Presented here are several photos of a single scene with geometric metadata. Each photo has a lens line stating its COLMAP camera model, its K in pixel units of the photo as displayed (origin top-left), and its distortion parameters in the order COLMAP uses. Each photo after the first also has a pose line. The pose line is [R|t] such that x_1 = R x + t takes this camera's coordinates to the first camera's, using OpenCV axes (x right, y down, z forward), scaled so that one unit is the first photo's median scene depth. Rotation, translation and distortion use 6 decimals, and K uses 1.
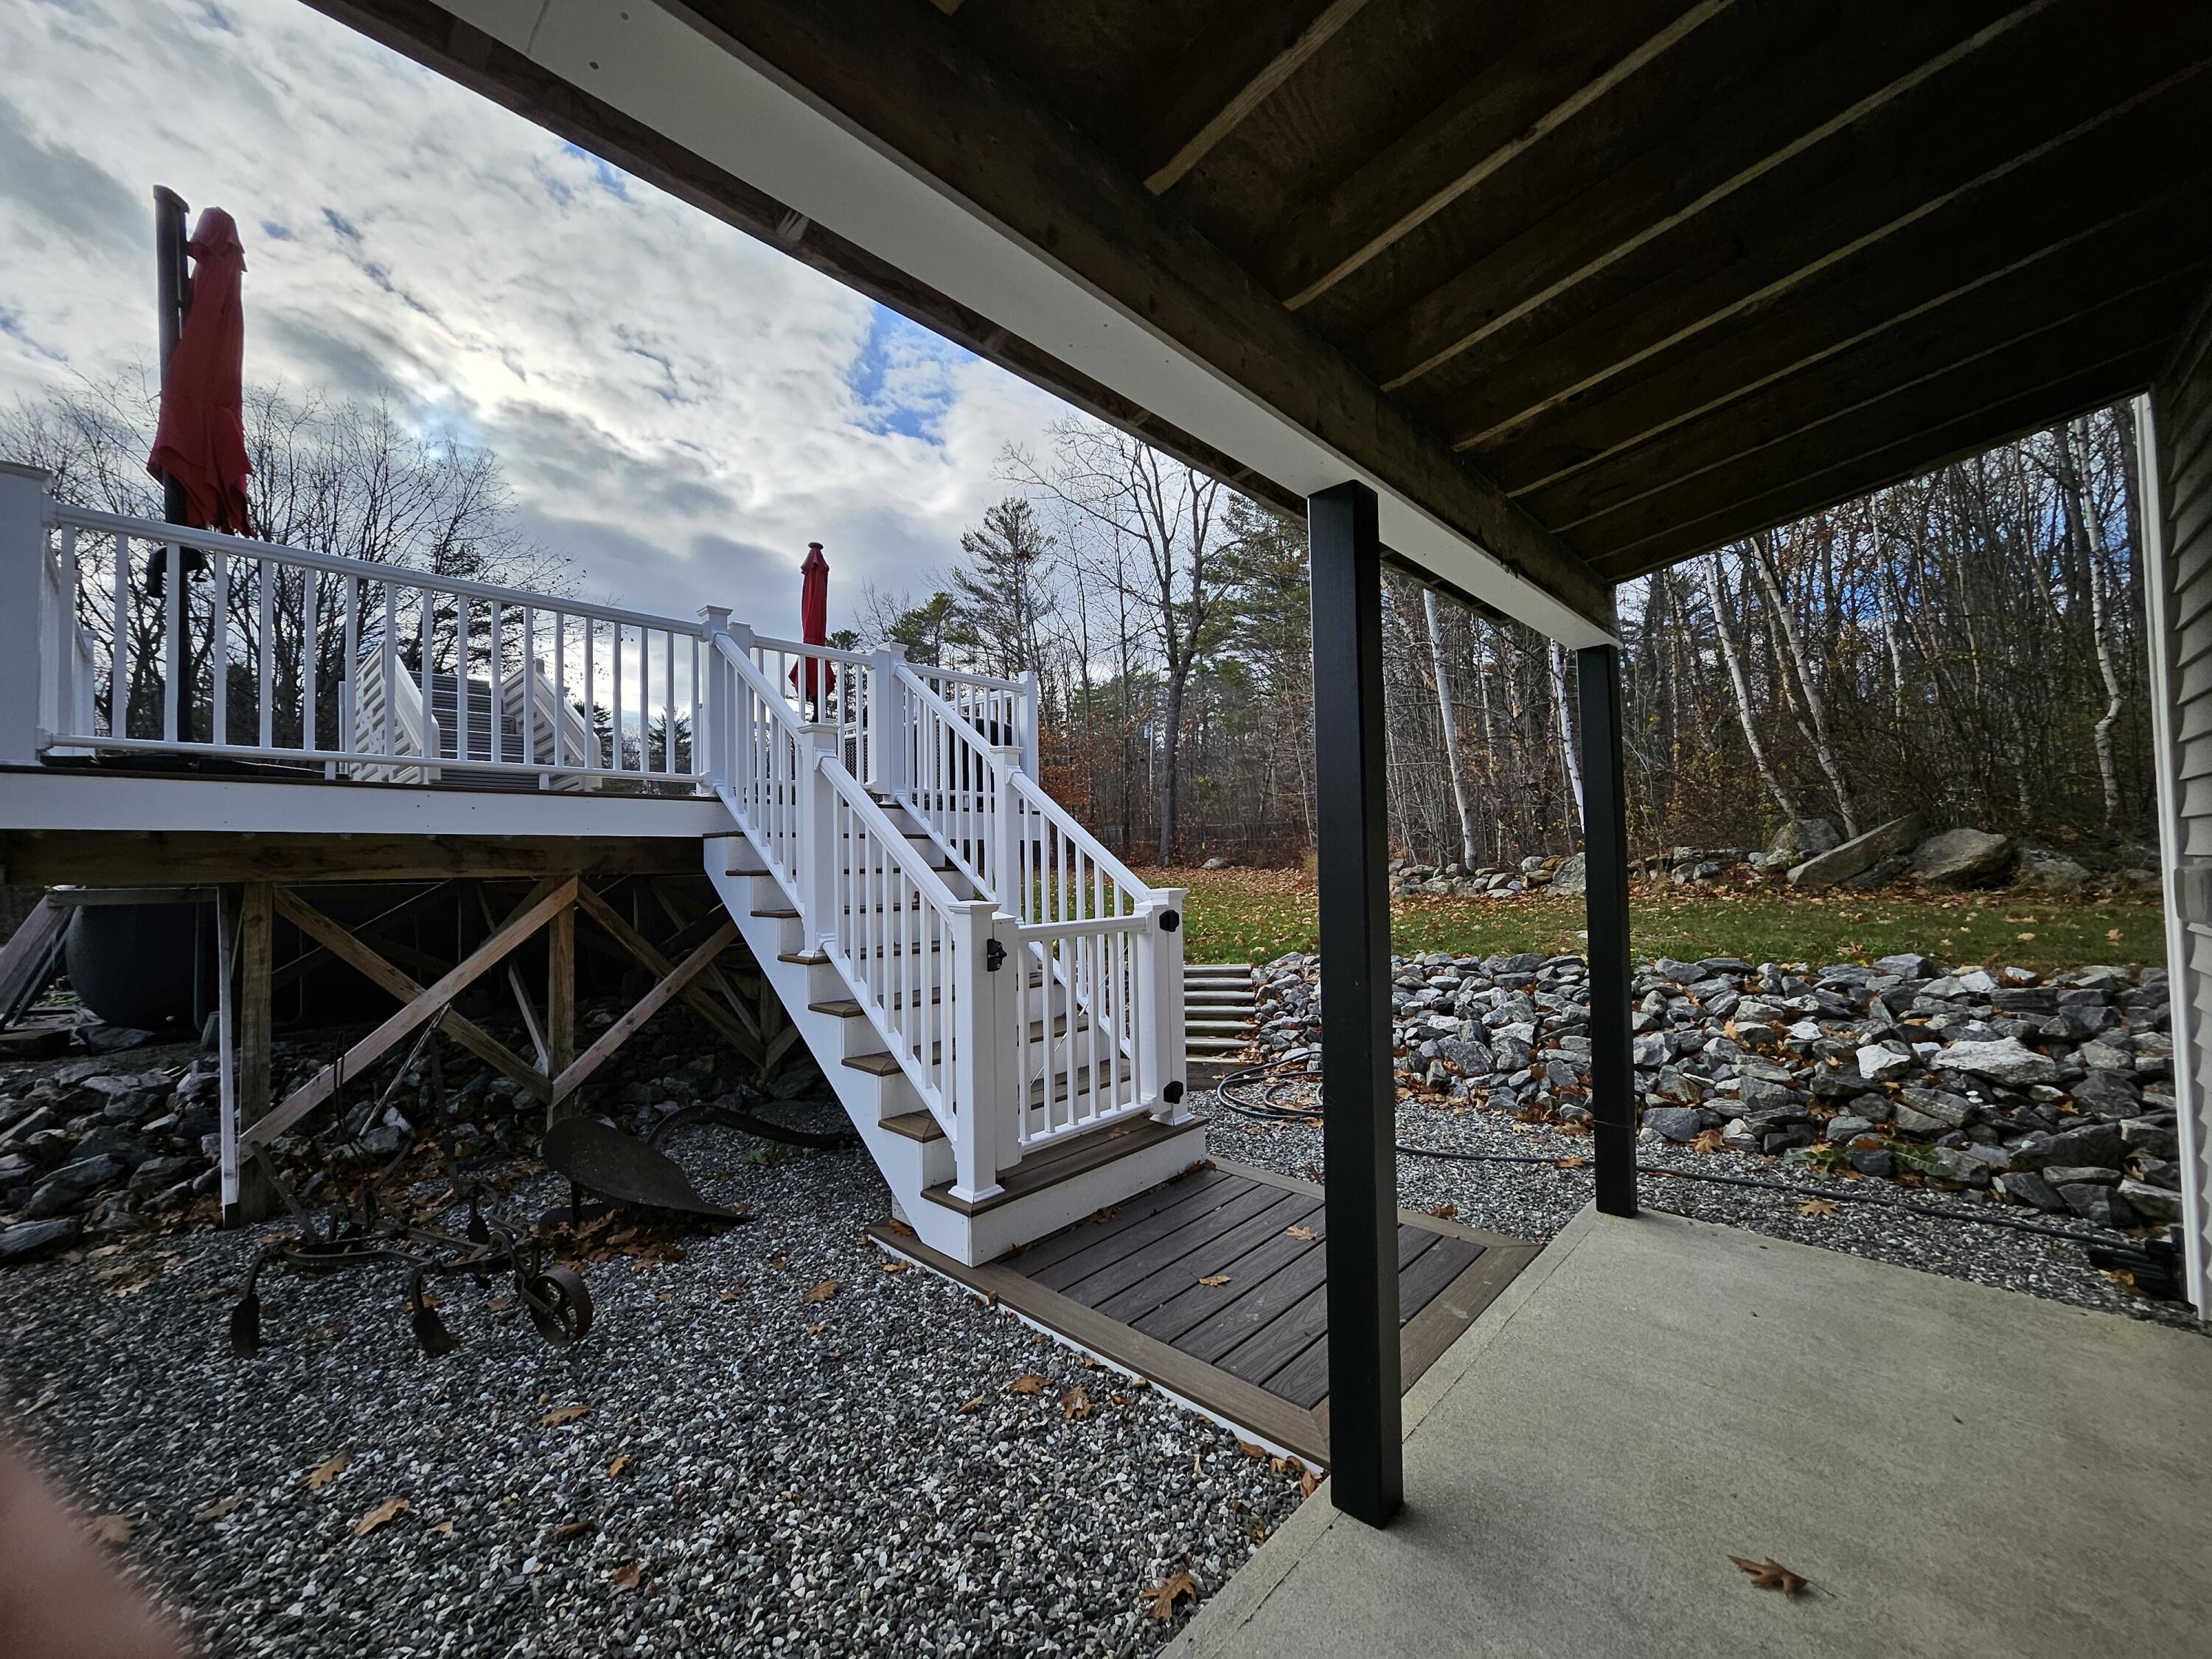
lens RADIAL K [[878.8, 0, 1098.8], [0, 878.8, 821.8], [0, 0, 1]] dist [0.012452, -0.000102]
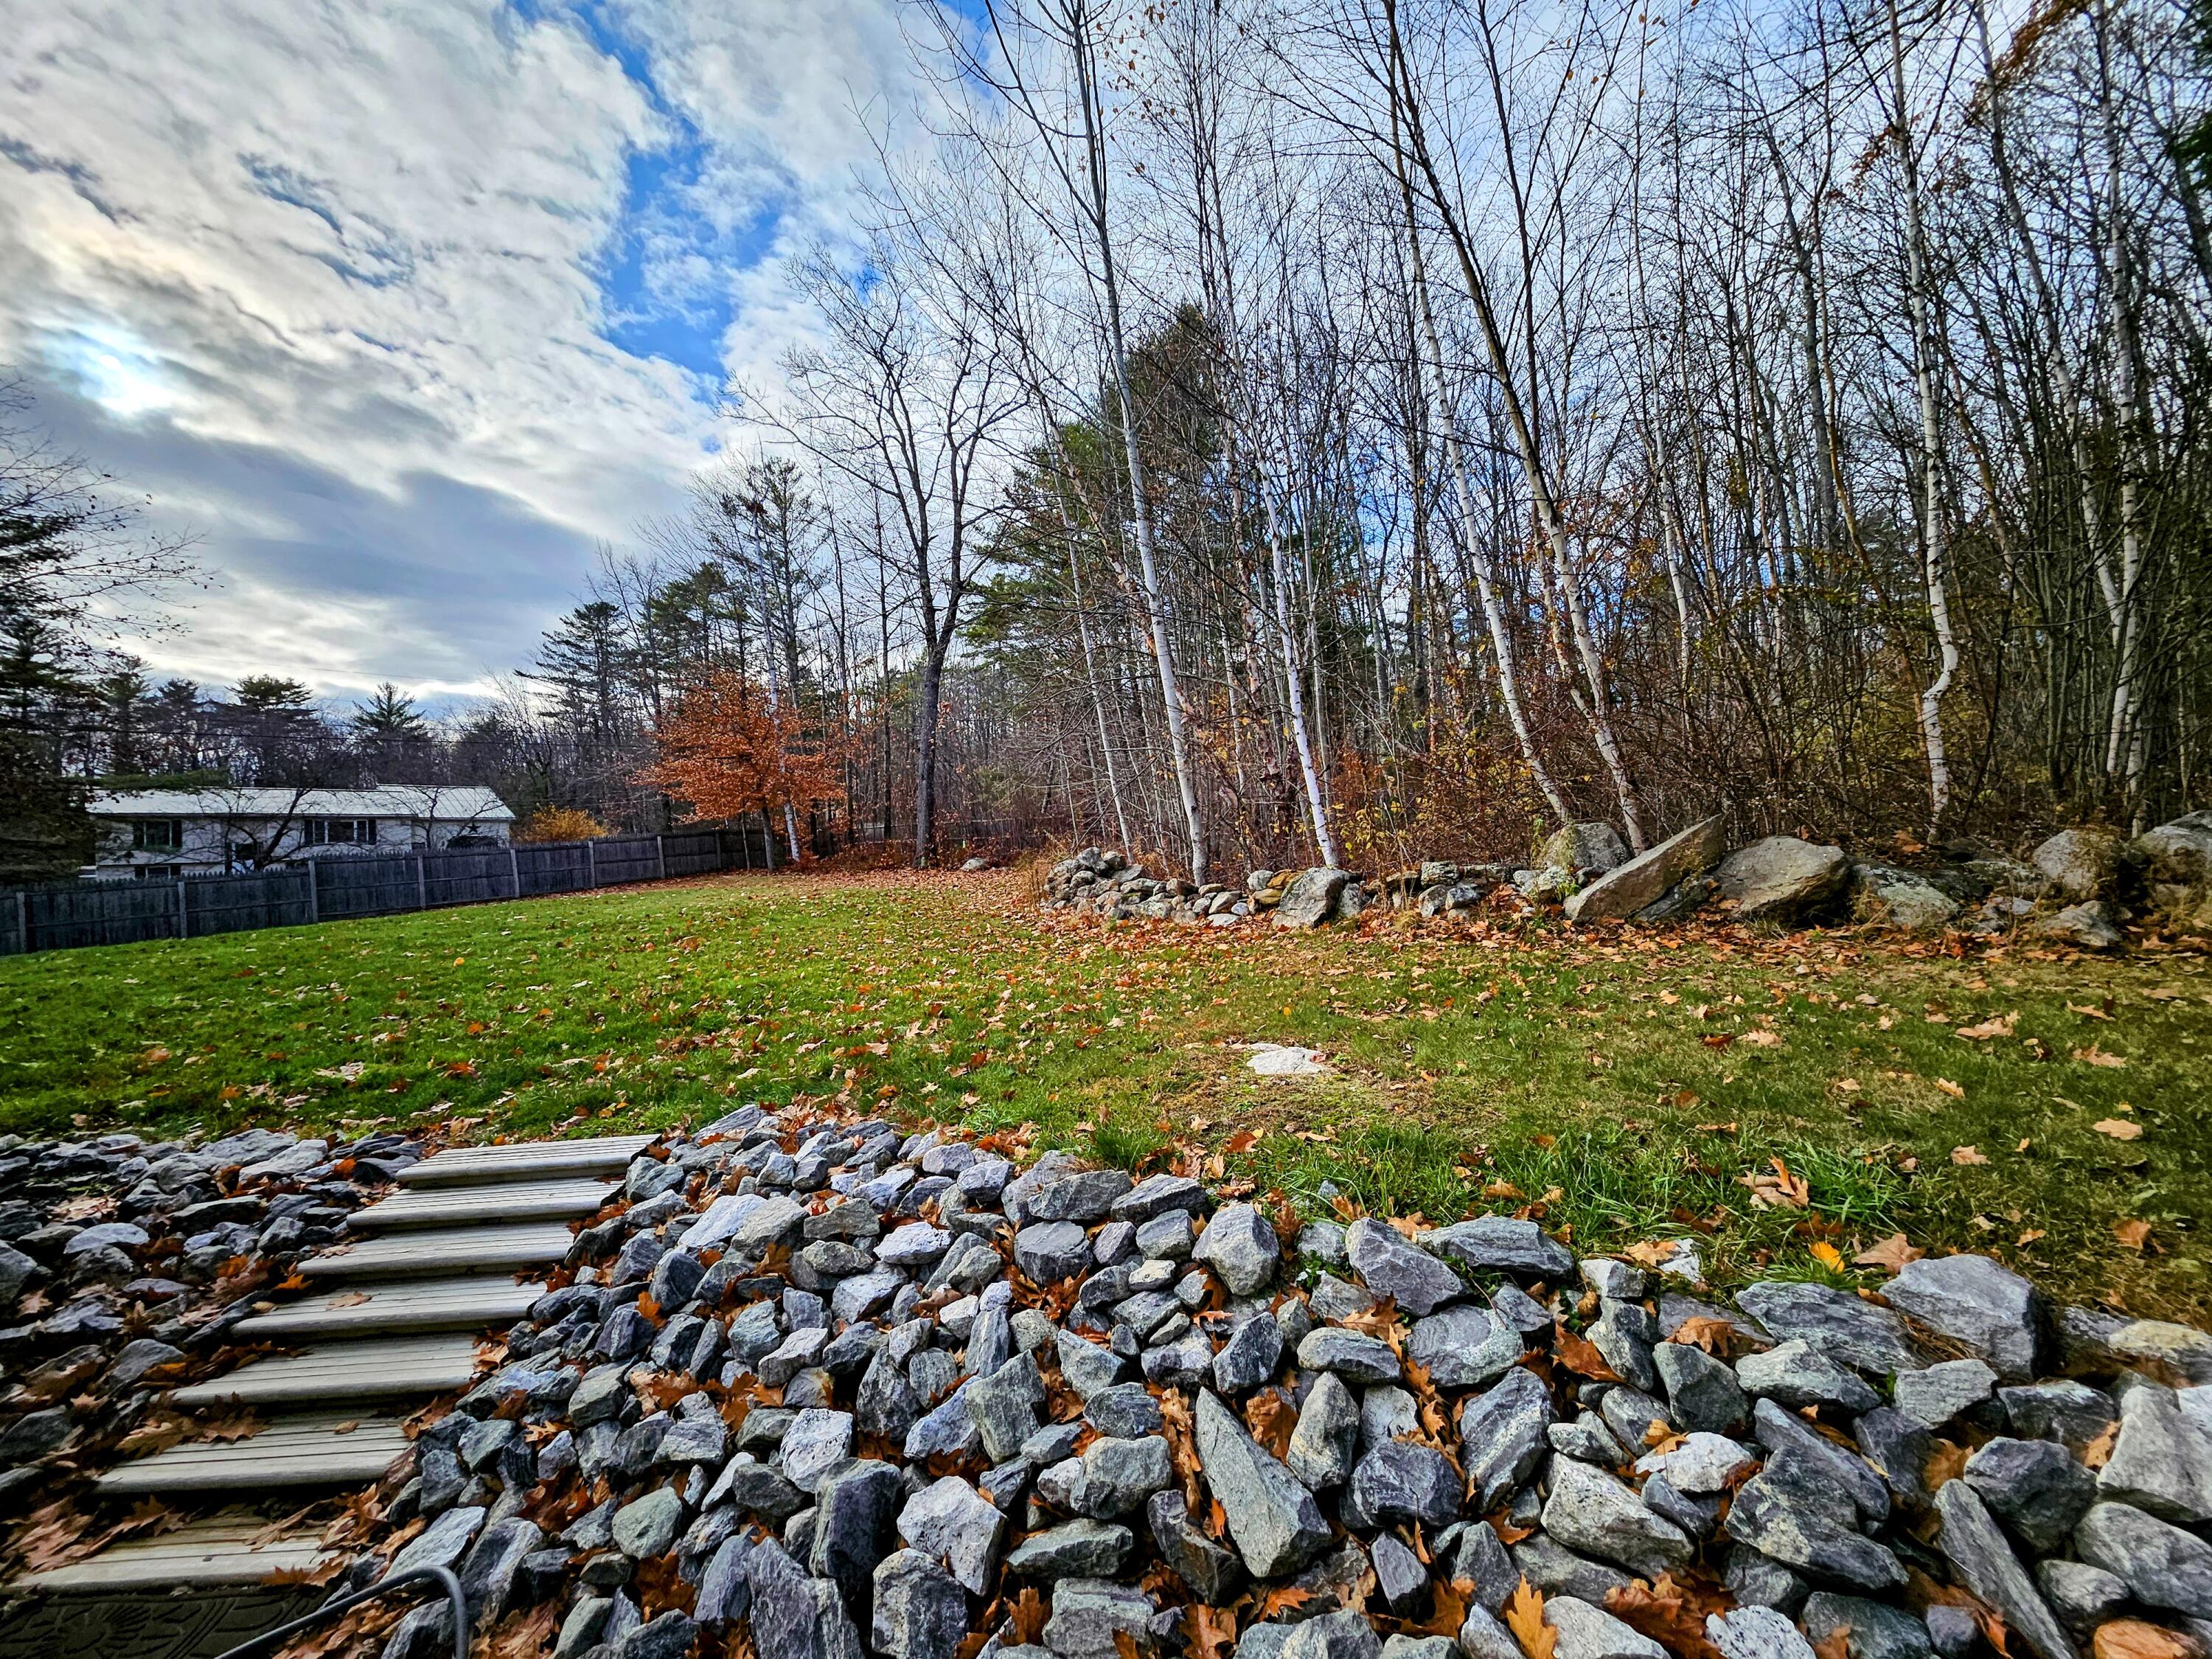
lens RADIAL K [[878.8, 0, 1110.3], [0, 878.8, 831.9], [0, 0, 1]] dist [0.012452, -0.000102]
pose [[0.975299, -0.016442, 0.220278, 0.251550], [0.011895, 0.999688, 0.021951, -0.015365], [-0.220570, -0.018789, 0.975190, 0.365235]]
